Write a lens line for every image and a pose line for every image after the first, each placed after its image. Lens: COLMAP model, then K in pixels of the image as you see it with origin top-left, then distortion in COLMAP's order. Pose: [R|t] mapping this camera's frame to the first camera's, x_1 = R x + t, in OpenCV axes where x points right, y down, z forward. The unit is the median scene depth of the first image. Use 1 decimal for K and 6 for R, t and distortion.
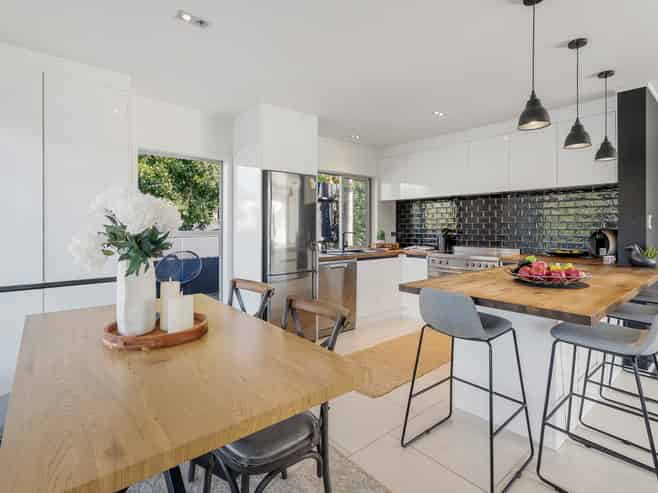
lens RADIAL K [[341.6, 0, 329.1], [0, 341.6, 222.5], [0, 0, 1]] dist [-0.000089, 0.000114]
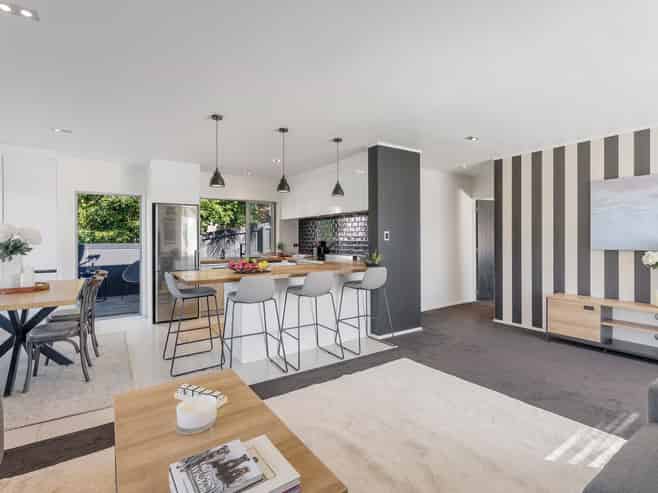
lens RADIAL K [[333.8, 0, 328.9], [0, 333.8, 239.9], [0, 0, 1]] dist [0.001015, 0.000345]
pose [[0.994147, -0.001463, -0.108027, 0.523715], [0.003255, 0.999860, 0.016414, -0.007909], [0.107988, -0.016670, 0.994012, -0.279914]]
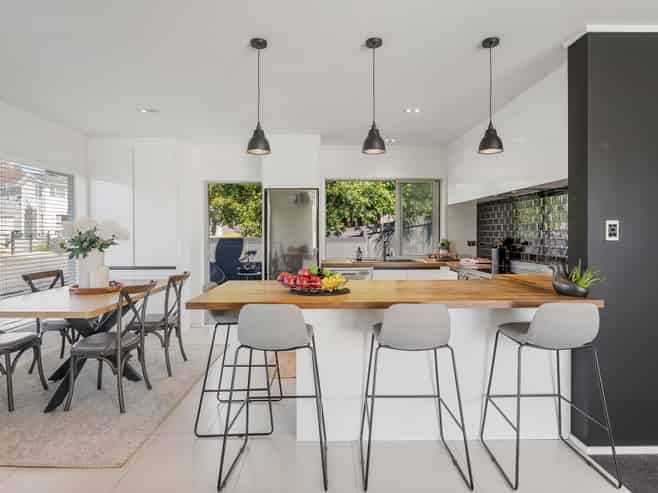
lens RADIAL K [[390.8, 0, 328.9], [0, 390.8, 234.6], [0, 0, 1]] dist [-0.006232, -0.001126]
pose [[0.771224, 0.005674, -0.636538, 0.615671], [0.007426, 0.999812, 0.017910, -0.009353], [0.636520, -0.018539, 0.771037, 0.043932]]
